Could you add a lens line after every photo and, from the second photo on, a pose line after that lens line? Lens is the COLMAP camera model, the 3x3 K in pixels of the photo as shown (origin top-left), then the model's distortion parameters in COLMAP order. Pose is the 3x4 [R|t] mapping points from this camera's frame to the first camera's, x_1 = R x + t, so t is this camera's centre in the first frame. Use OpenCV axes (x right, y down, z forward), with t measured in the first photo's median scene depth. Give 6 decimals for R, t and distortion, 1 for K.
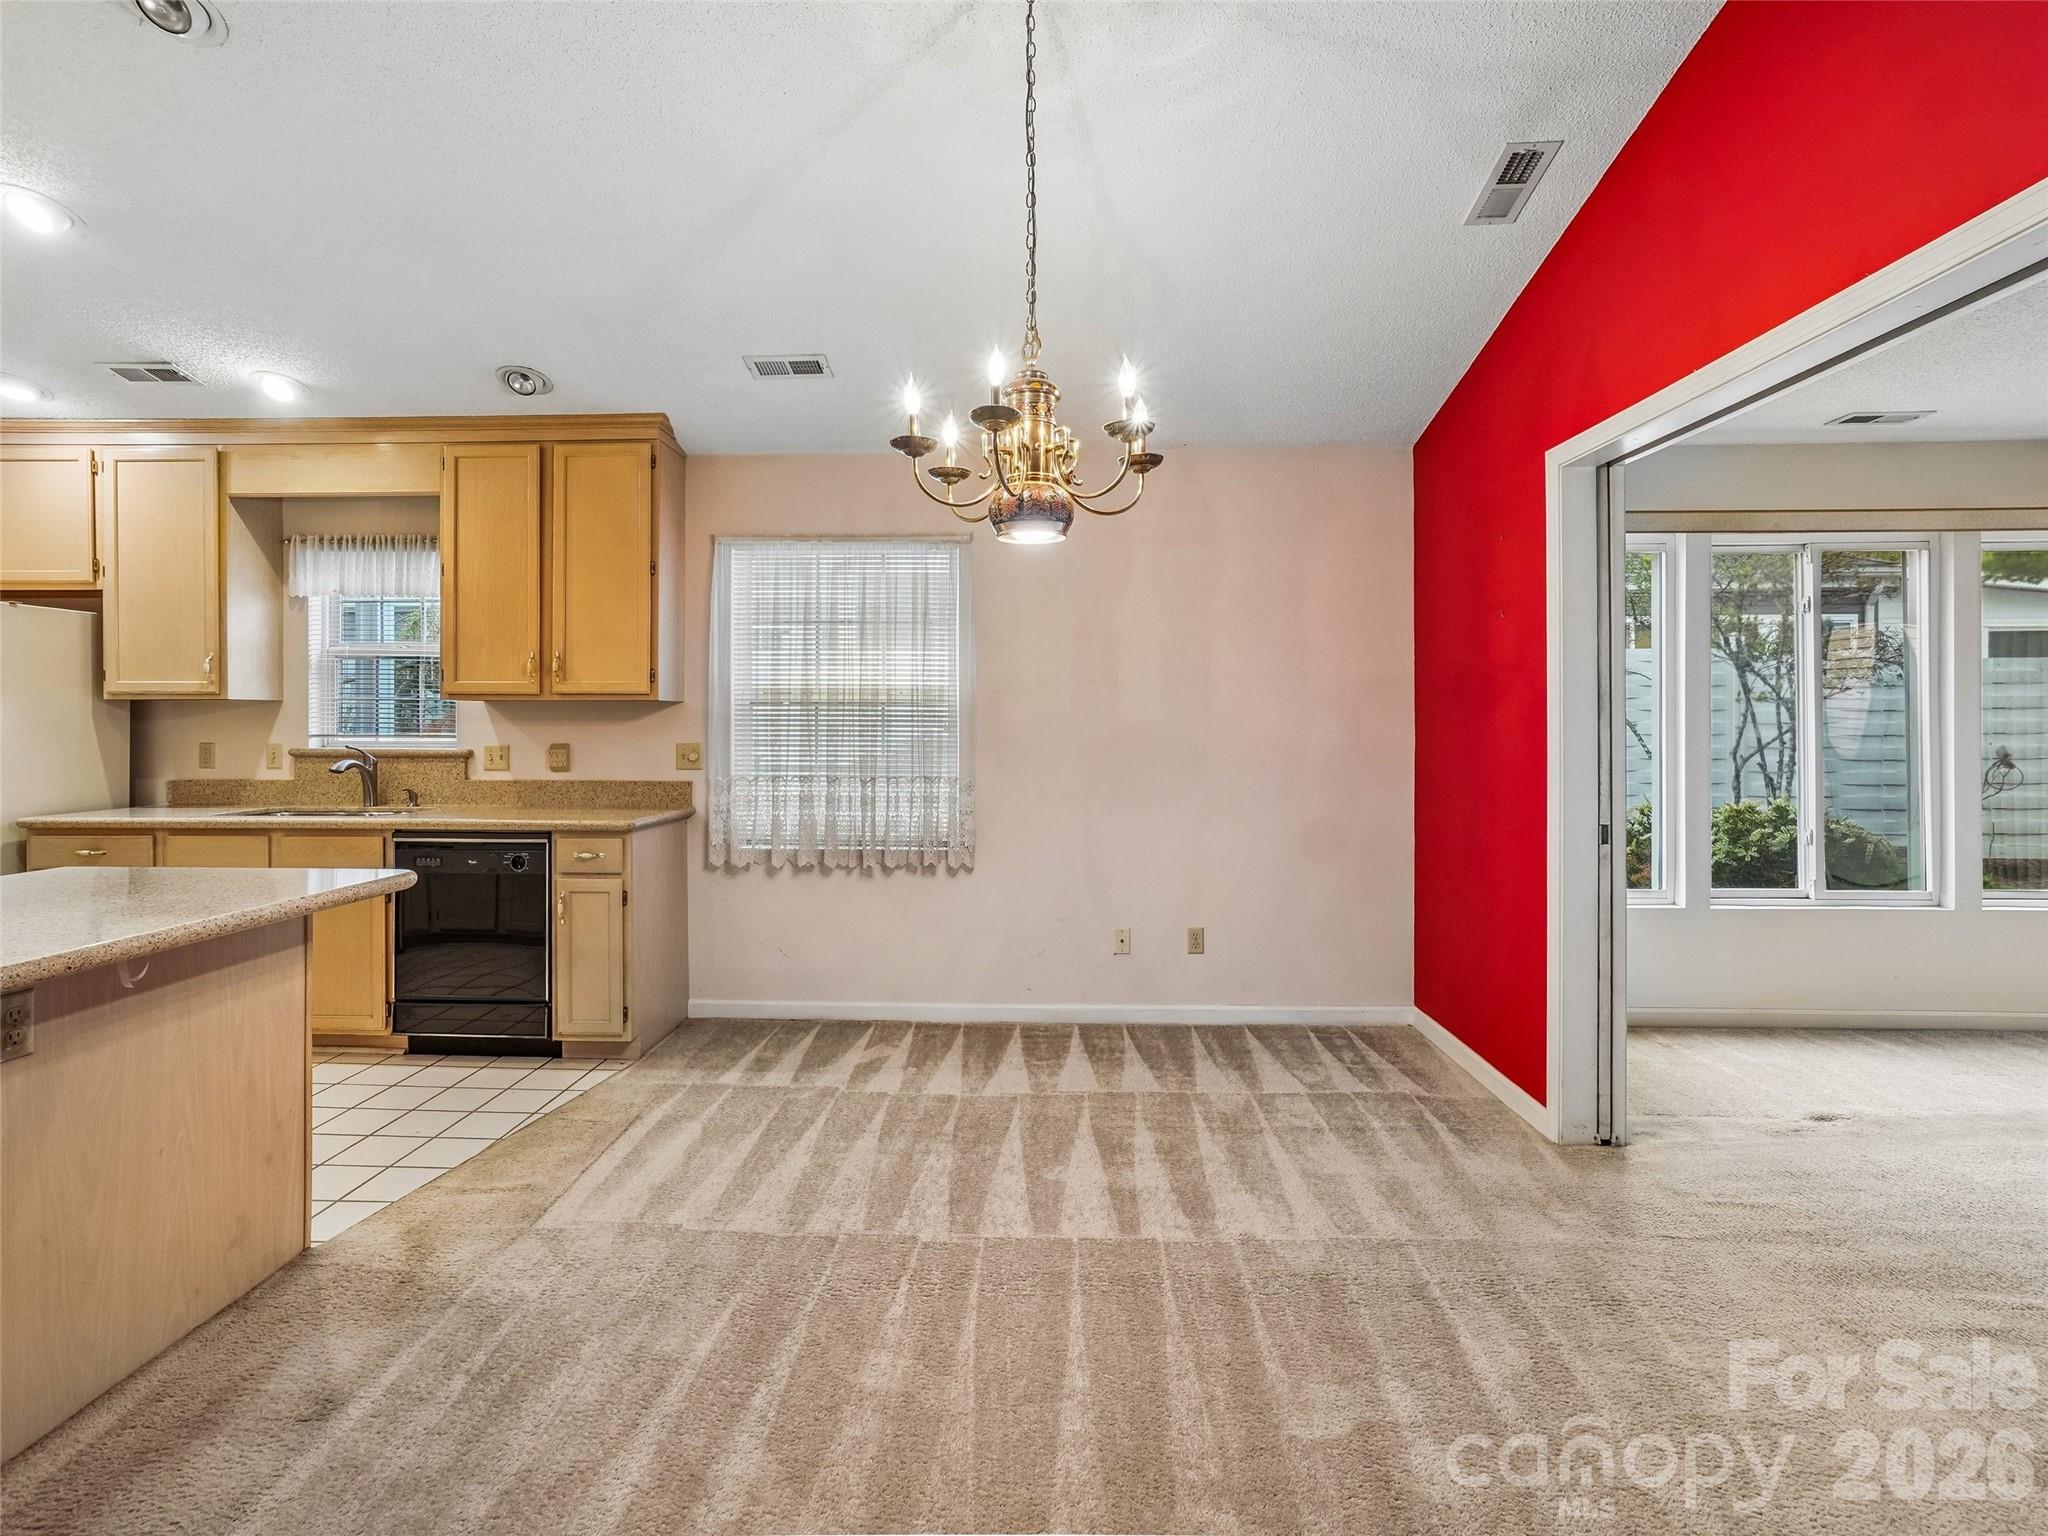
lens RADIAL K [[999.6, 0, 1014.5], [0, 999.6, 716.0], [0, 0, 1]] dist [-0.001787, 0.000207]
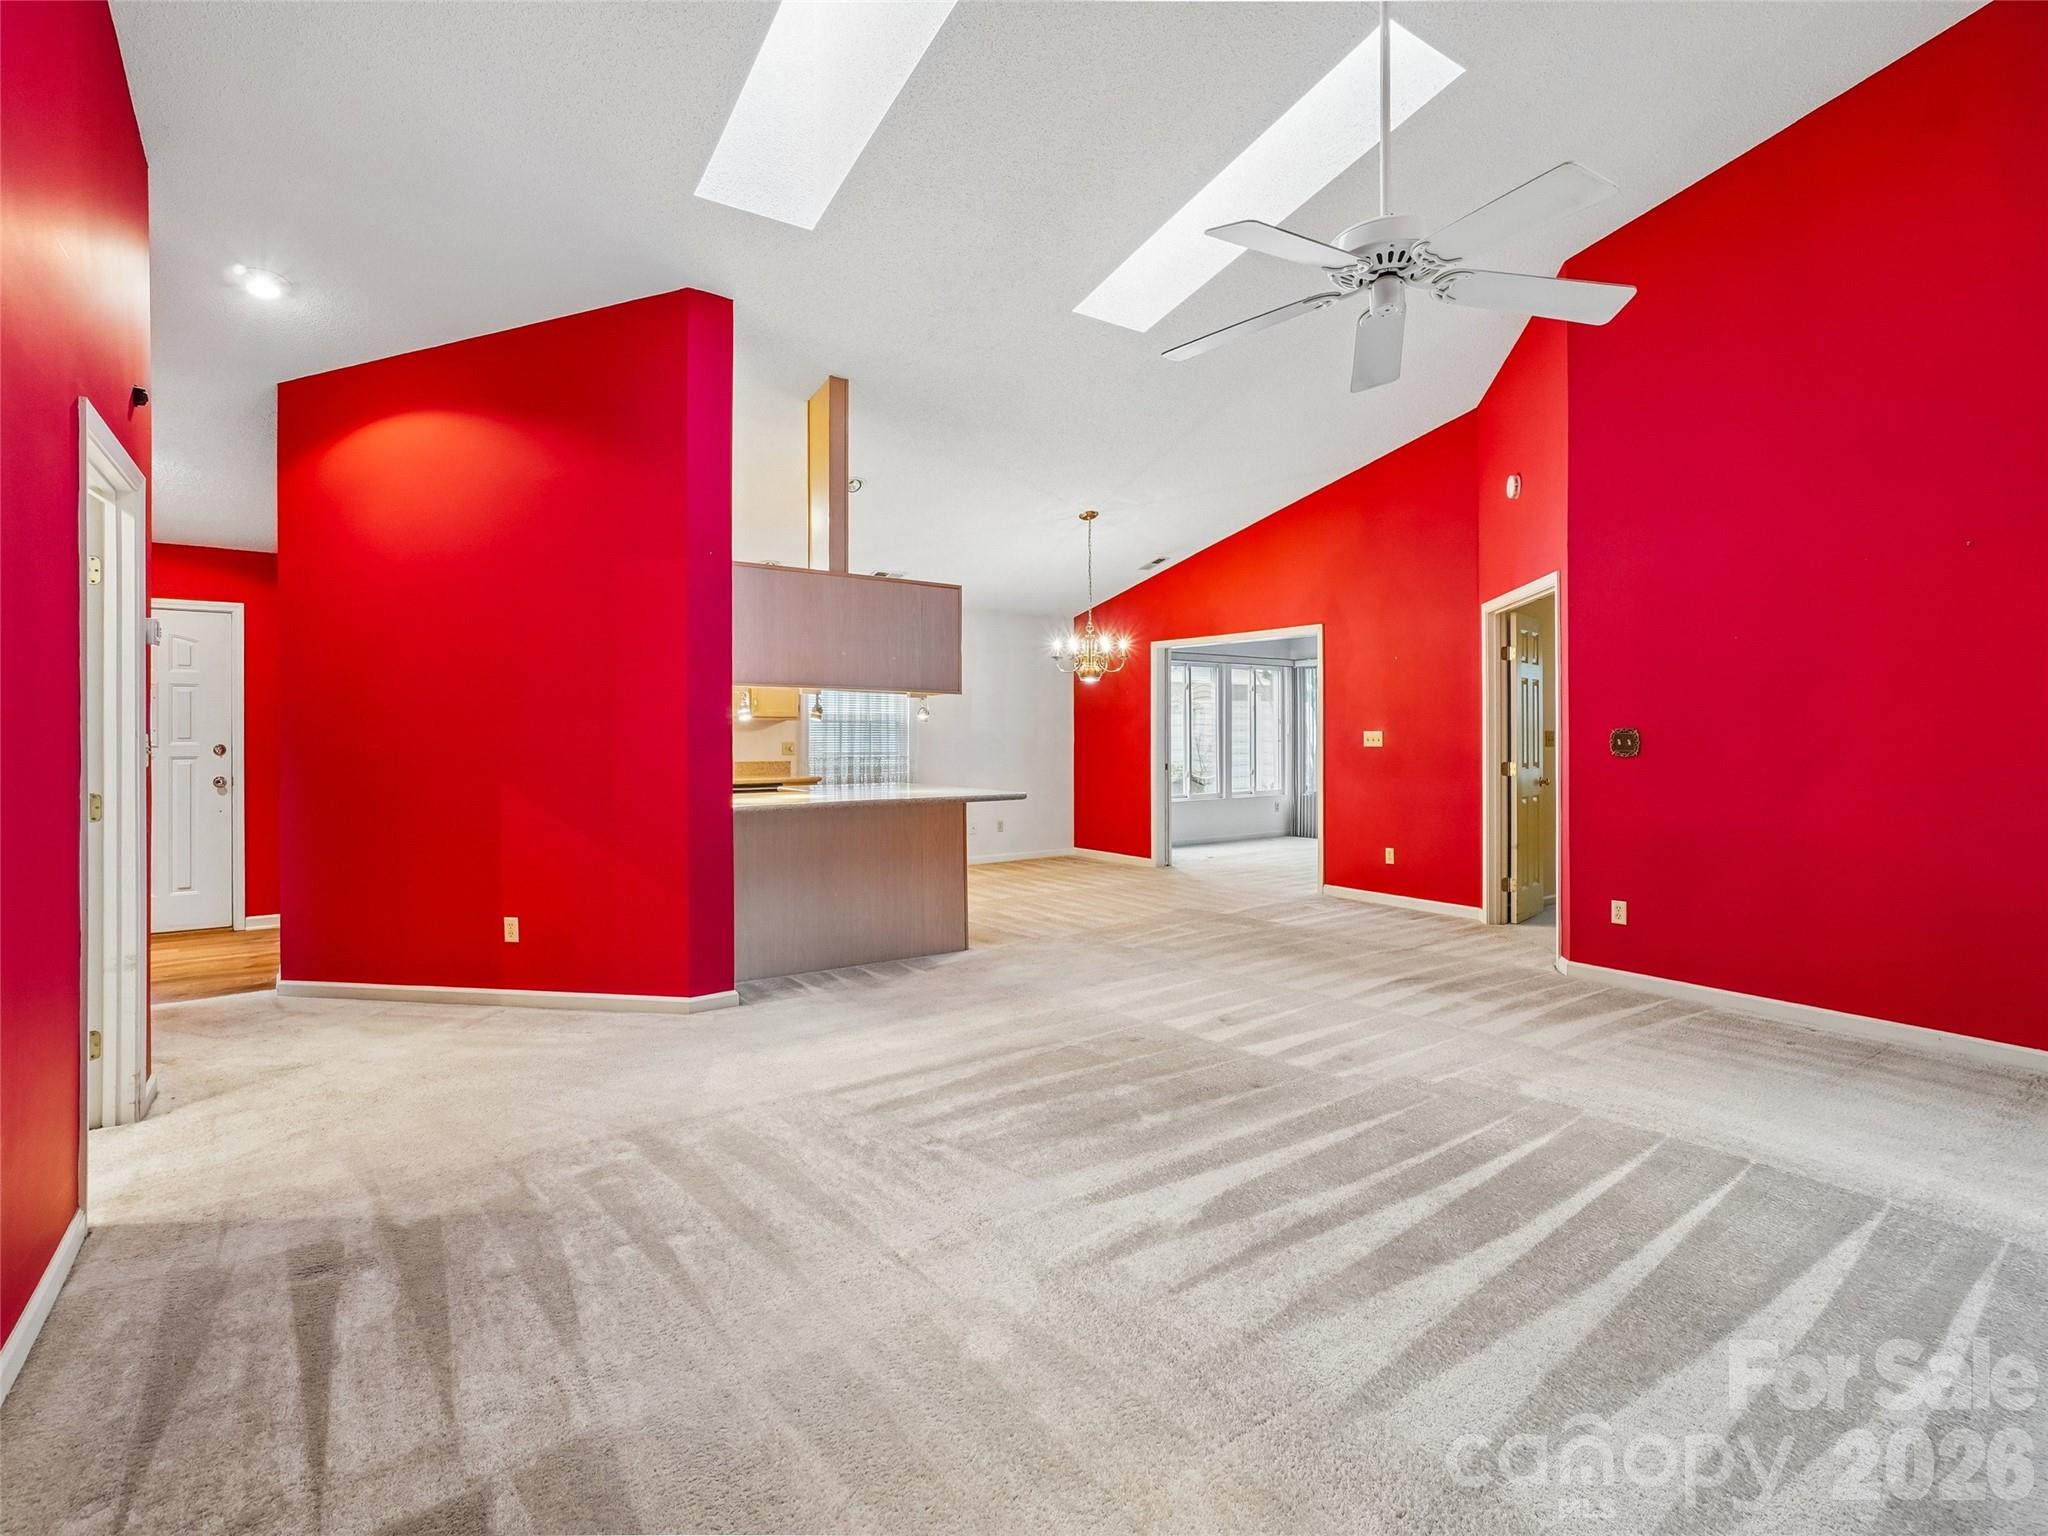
lens RADIAL K [[1018.0, 0, 1020.3], [0, 1018.0, 734.8], [0, 0, 1]] dist [-0.001083, 0.000953]
pose [[0.798031, -0.004139, 0.602602, -1.381365], [-0.003289, 0.999932, 0.011224, -0.012625], [-0.602608, -0.010939, 0.797963, -1.033038]]
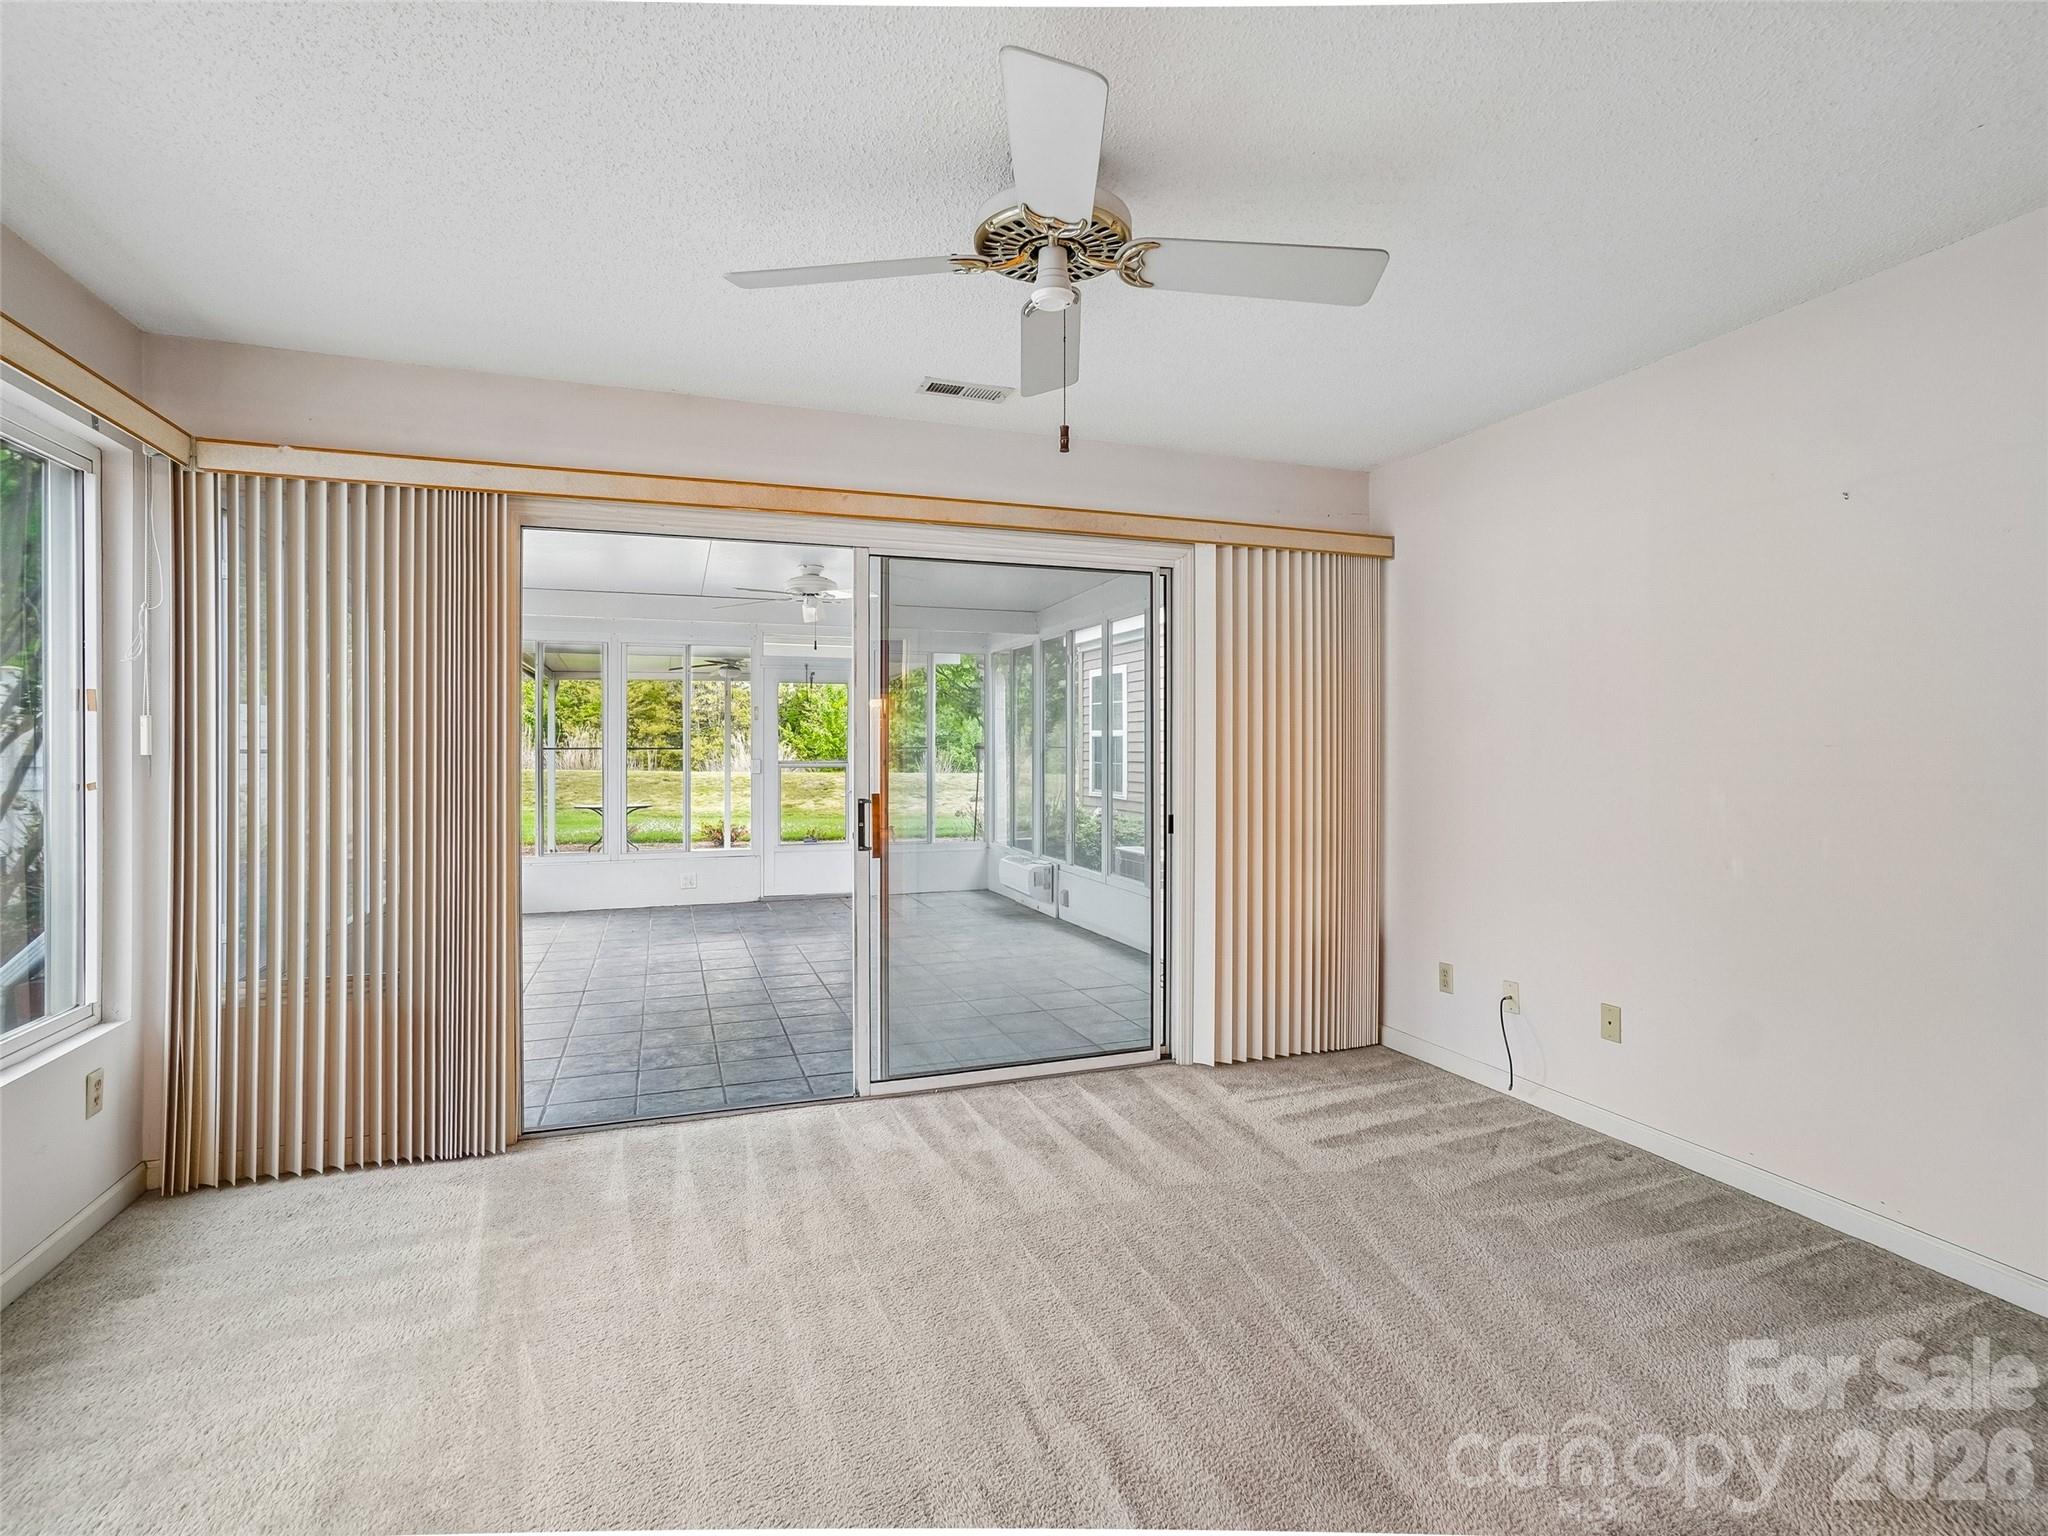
lens RADIAL K [[982.2, 0, 1019.7], [0, 982.2, 751.5], [0, 0, 1]] dist [-0.001020, -0.000208]
pose [[-0.366209, 0.000647, 0.930532, 0.419873], [-0.006316, 0.999975, -0.003181, 0.010565], [-0.930511, -0.007042, -0.366196, 0.777422]]
